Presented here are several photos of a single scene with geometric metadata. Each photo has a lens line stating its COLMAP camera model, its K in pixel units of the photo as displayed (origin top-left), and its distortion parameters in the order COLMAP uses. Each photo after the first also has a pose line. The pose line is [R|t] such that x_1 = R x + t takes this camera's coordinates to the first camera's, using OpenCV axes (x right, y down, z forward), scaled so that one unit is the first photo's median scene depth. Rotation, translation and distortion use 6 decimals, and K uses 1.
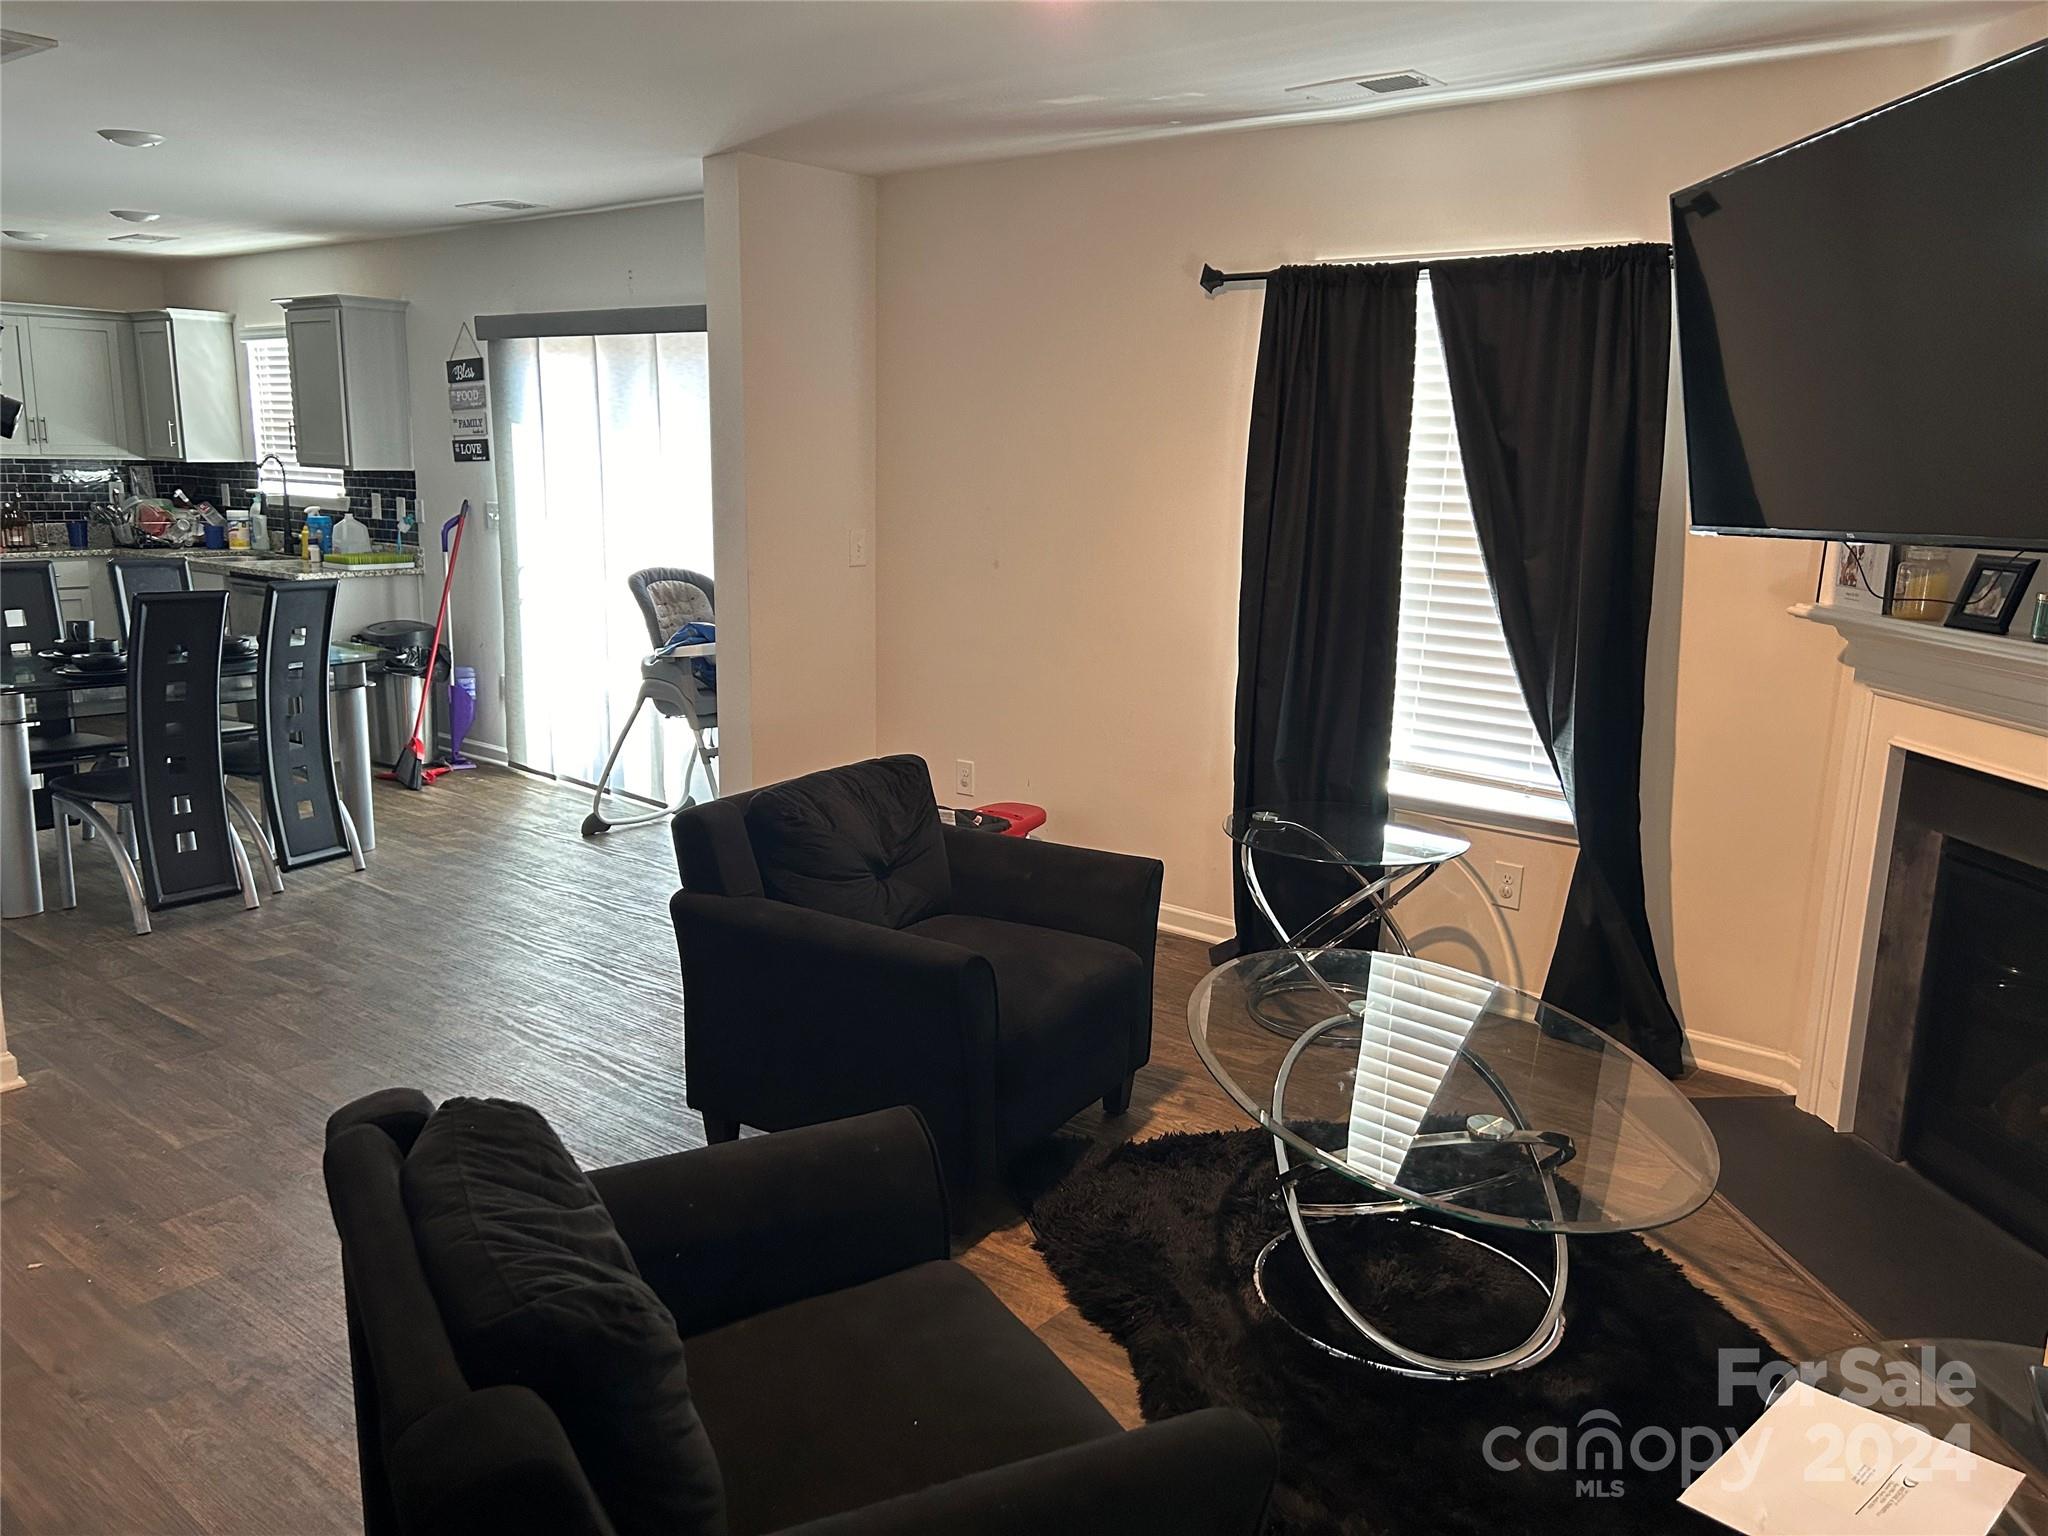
lens RADIAL K [[1546.5, 0, 996.6], [0, 1546.5, 771.7], [0, 0, 1]] dist [0.053581, -0.020820]
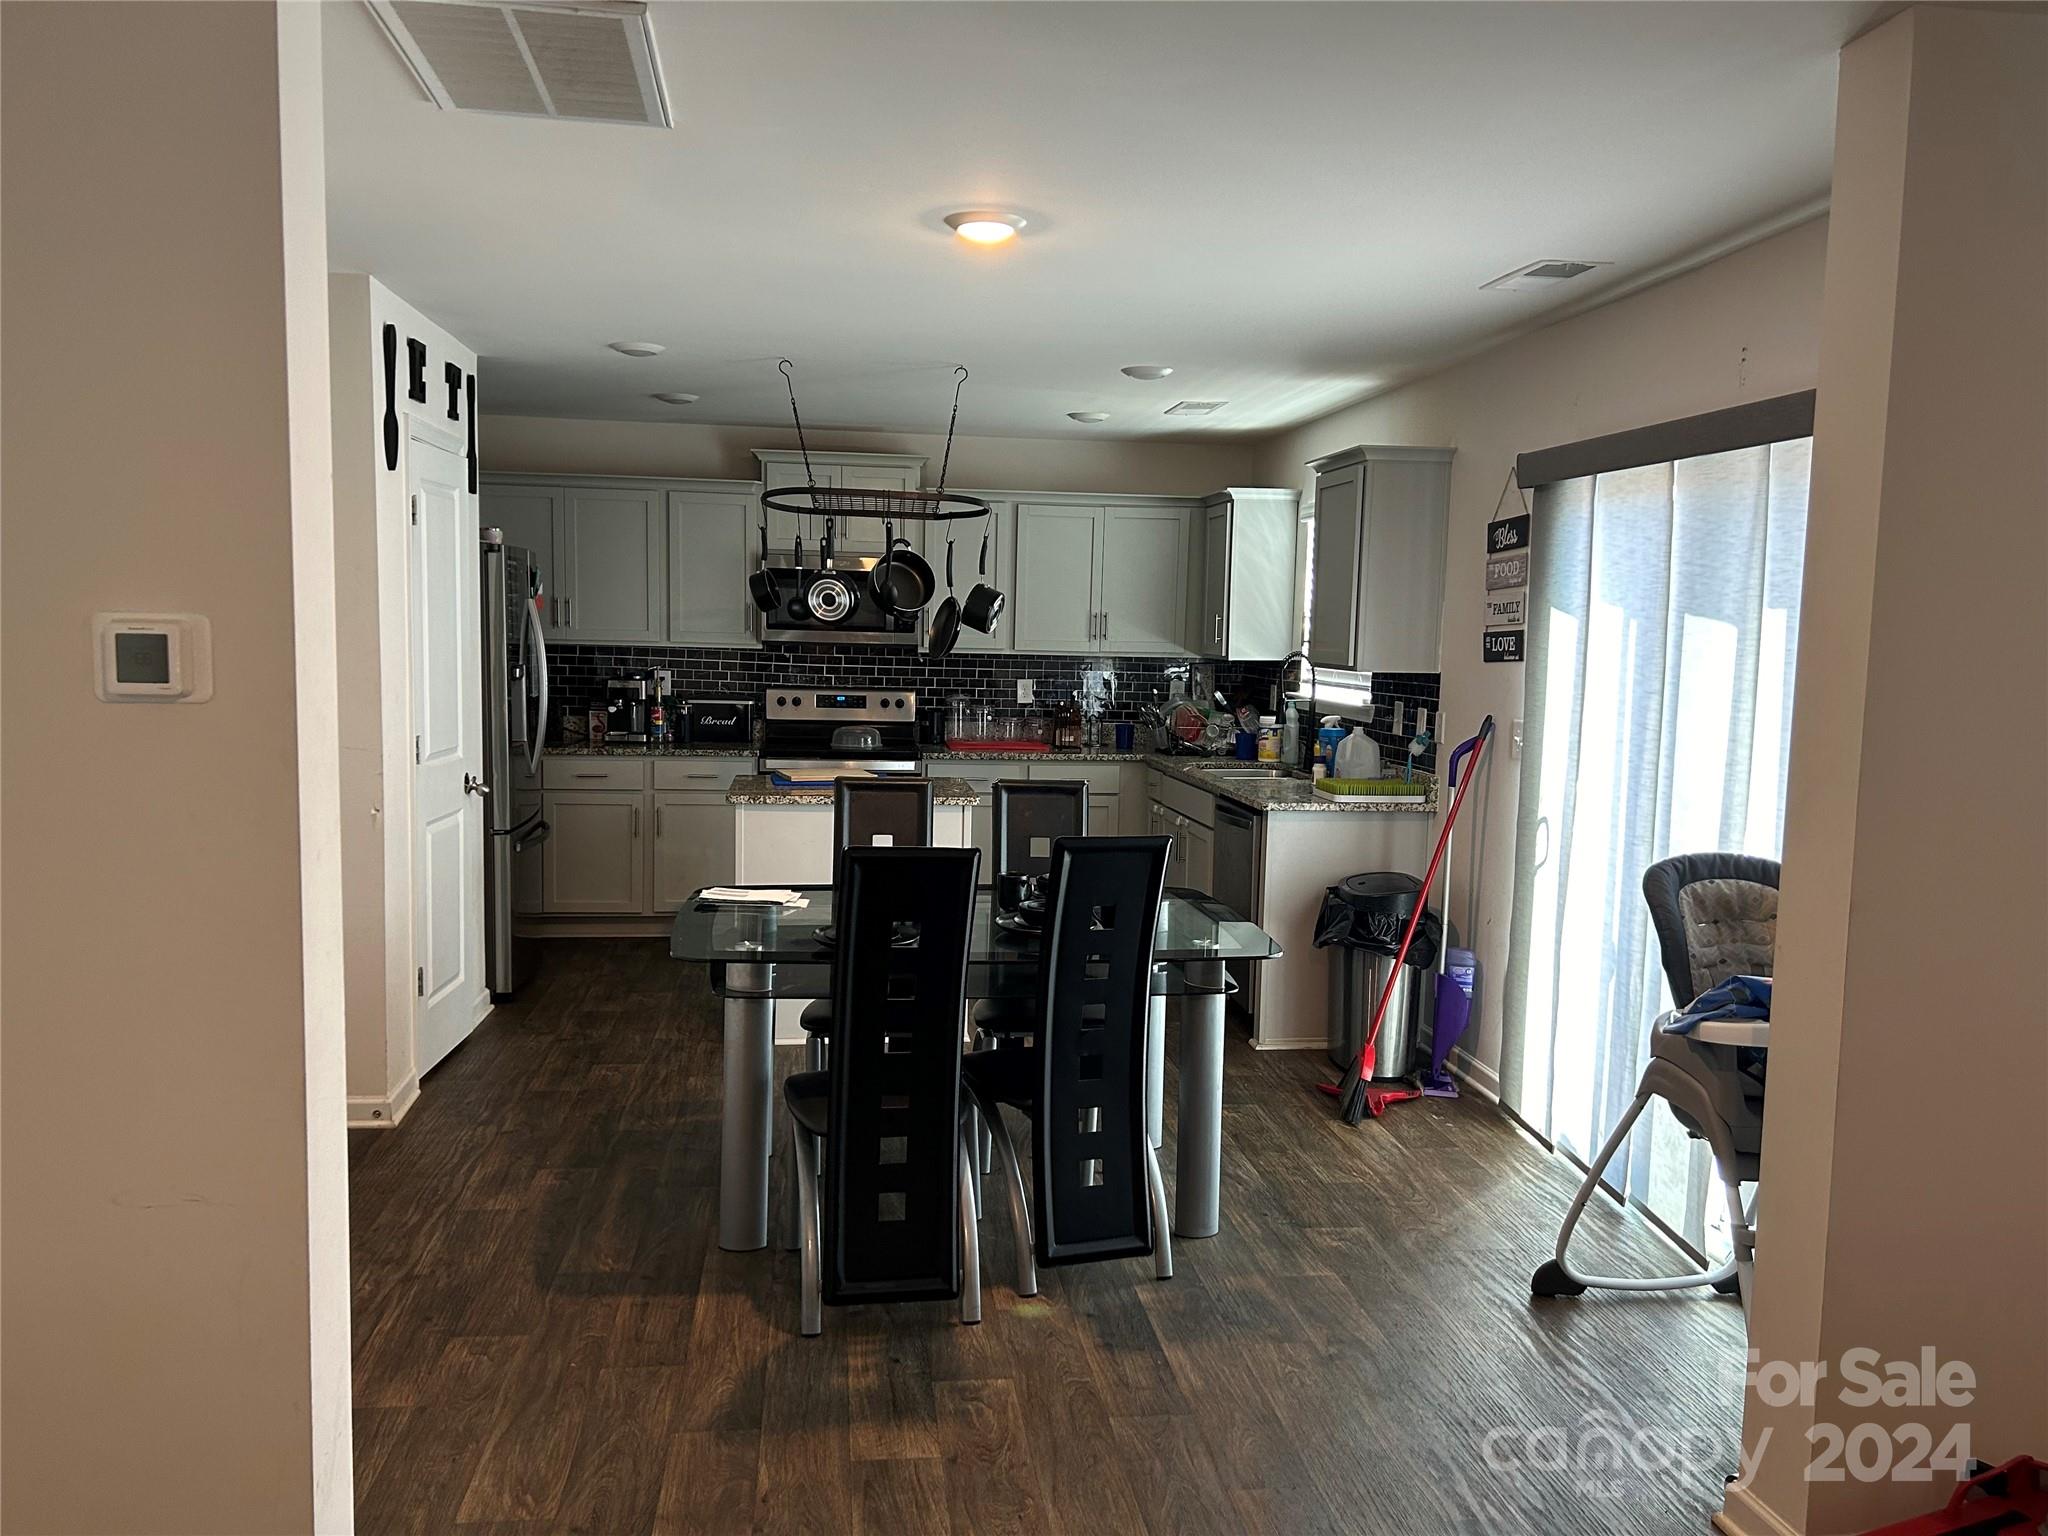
lens RADIAL K [[1546.5, 0, 1016.3], [0, 1546.5, 780.2], [0, 0, 1]] dist [0.053581, -0.020820]
pose [[0.733440, 0.066716, -0.676472, -0.021069], [-0.146075, 0.987391, -0.060996, -0.070605], [0.663874, 0.143553, 0.733938, 0.343548]]
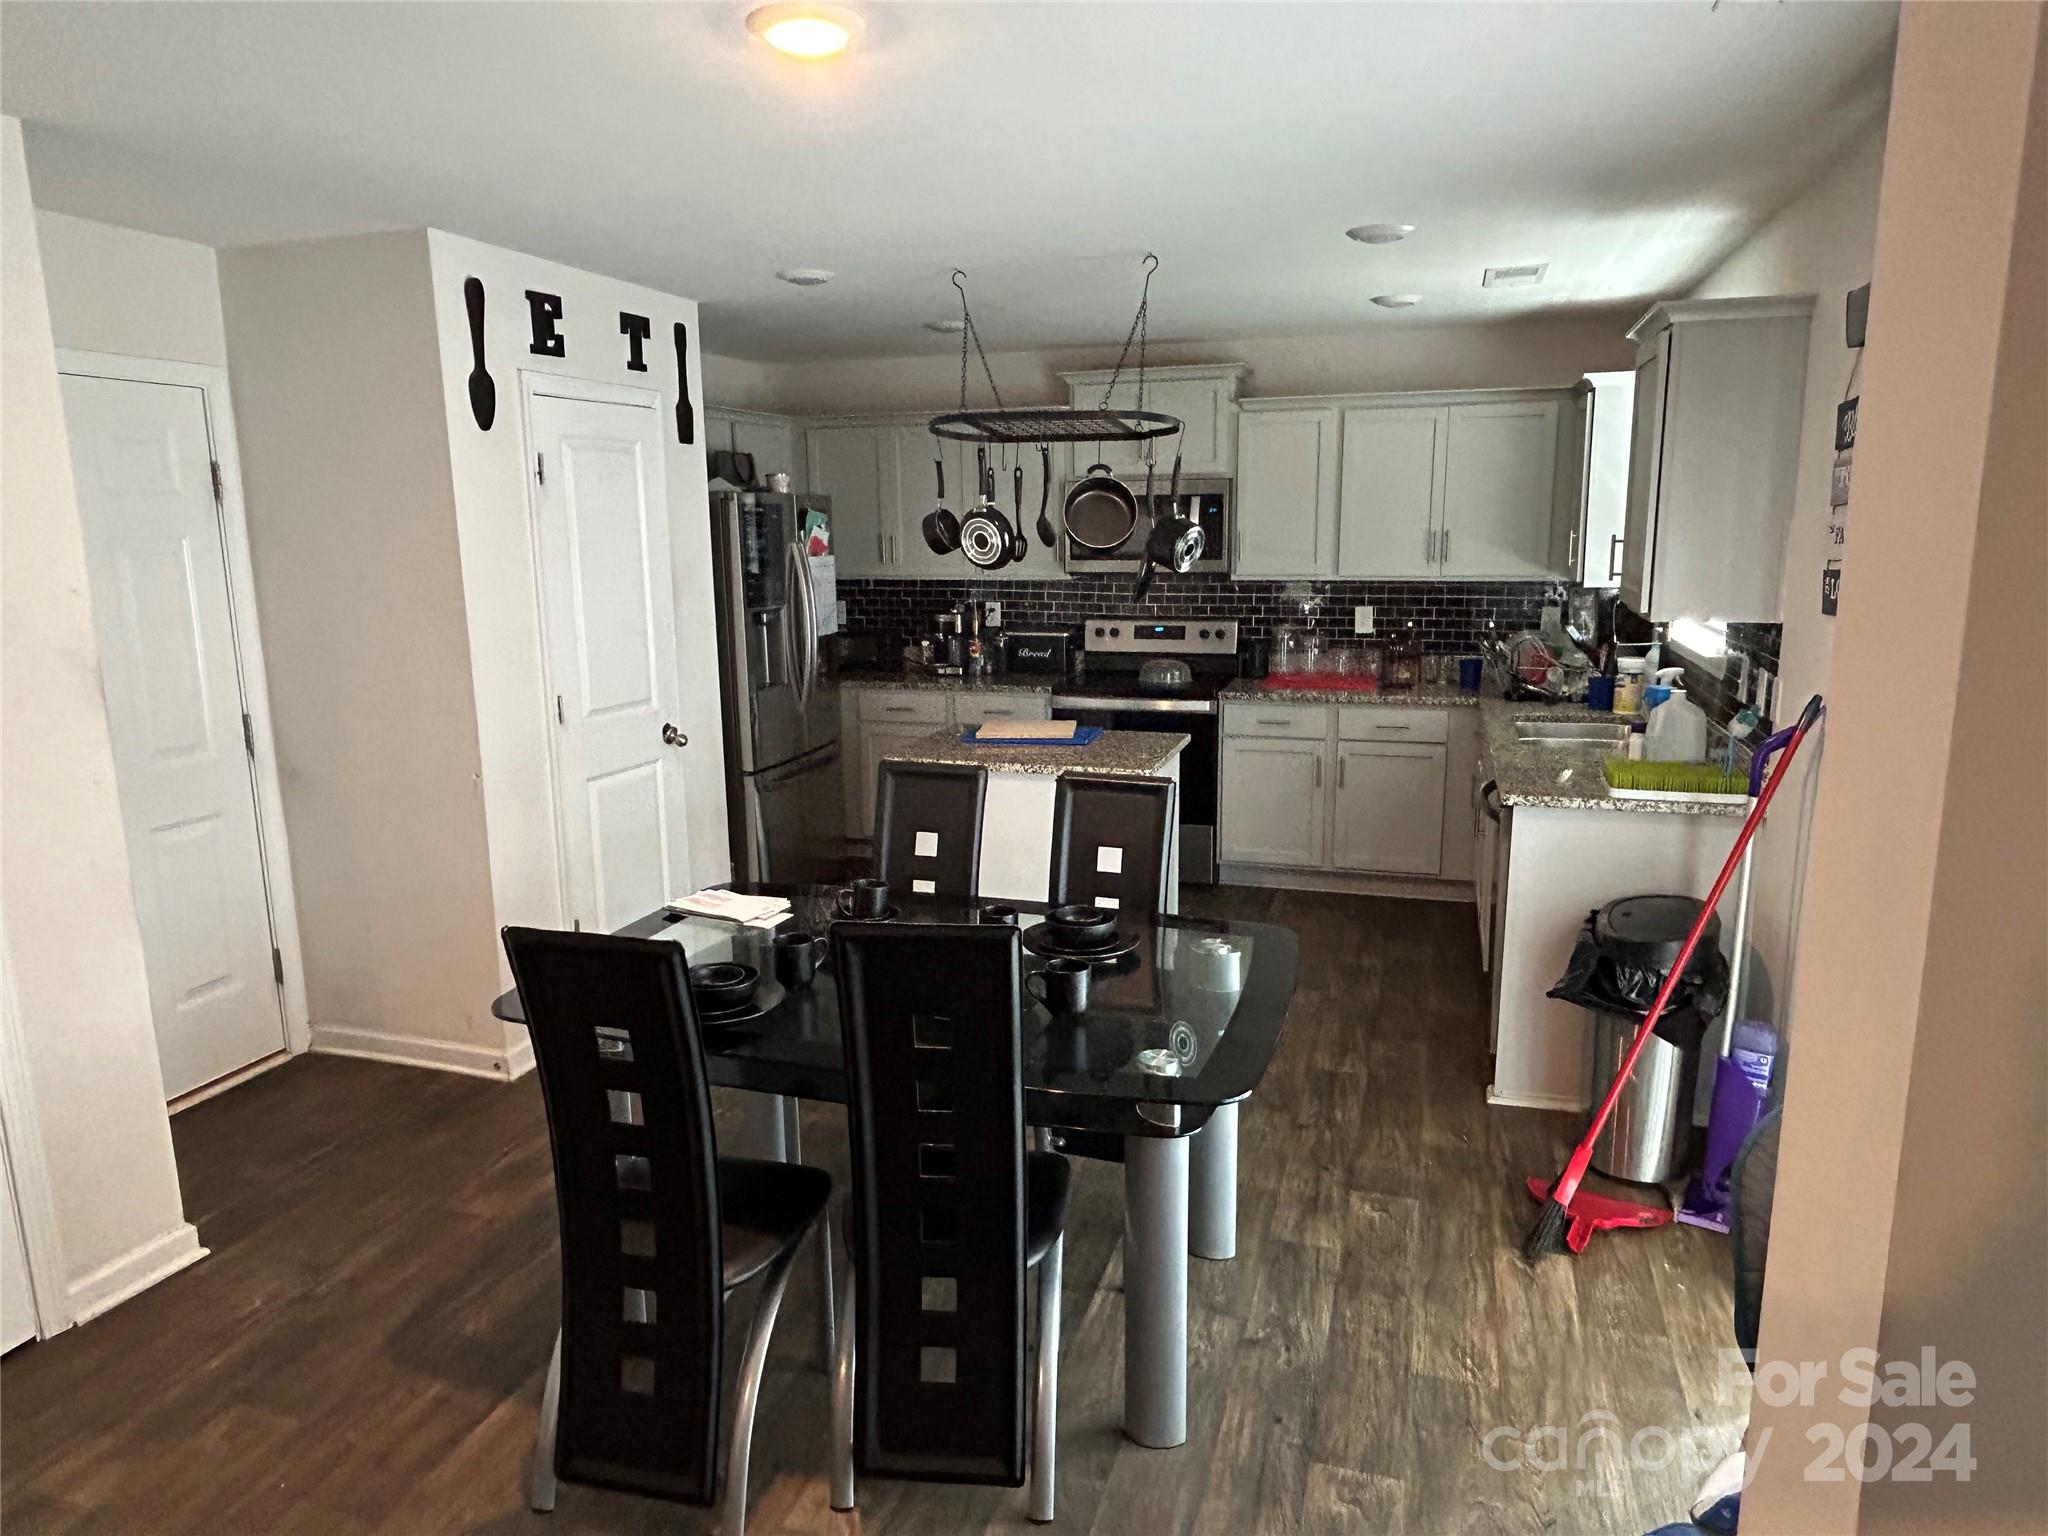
lens RADIAL K [[1300.9, 0, 1018.4], [0, 1300.9, 778.0], [0, 0, 1]] dist [-0.001280, -0.001638]
pose [[0.376550, 0.158590, -0.912721, -0.068128], [-0.168900, 0.980477, 0.100683, -0.146216], [0.910869, 0.116246, 0.395985, 0.617111]]
